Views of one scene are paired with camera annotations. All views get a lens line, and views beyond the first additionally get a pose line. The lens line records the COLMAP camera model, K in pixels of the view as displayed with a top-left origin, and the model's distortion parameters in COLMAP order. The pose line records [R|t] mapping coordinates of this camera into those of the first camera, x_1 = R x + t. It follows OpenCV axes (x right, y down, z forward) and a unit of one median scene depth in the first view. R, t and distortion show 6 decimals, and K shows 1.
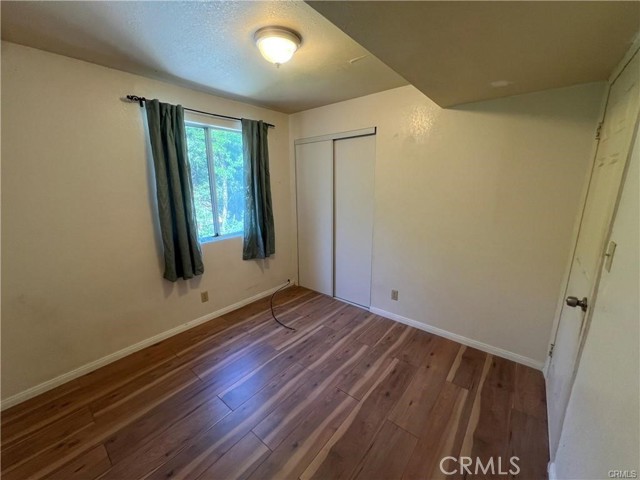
lens RADIAL K [[255.7, 0, 318.2], [0, 255.7, 242.0], [0, 0, 1]] dist [-0.000343, -0.000127]
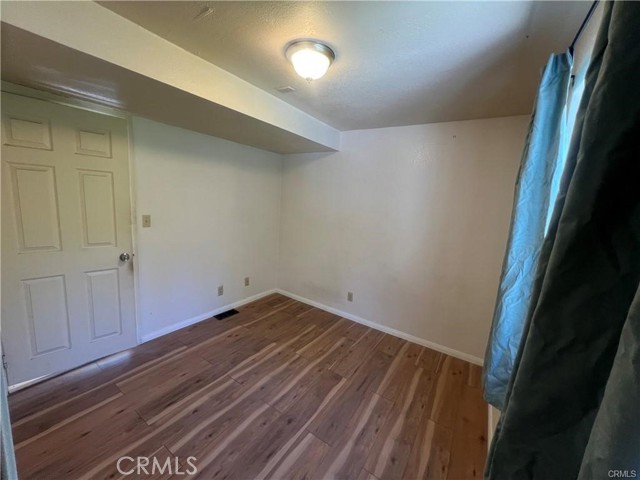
lens RADIAL K [[255.7, 0, 318.9], [0, 255.7, 241.3], [0, 0, 1]] dist [-0.000343, -0.000127]
pose [[-0.993015, -0.046249, -0.108548, -0.086542], [-0.084652, 0.920120, 0.382377, -0.371953], [0.082193, 0.388895, -0.917608, 1.542874]]
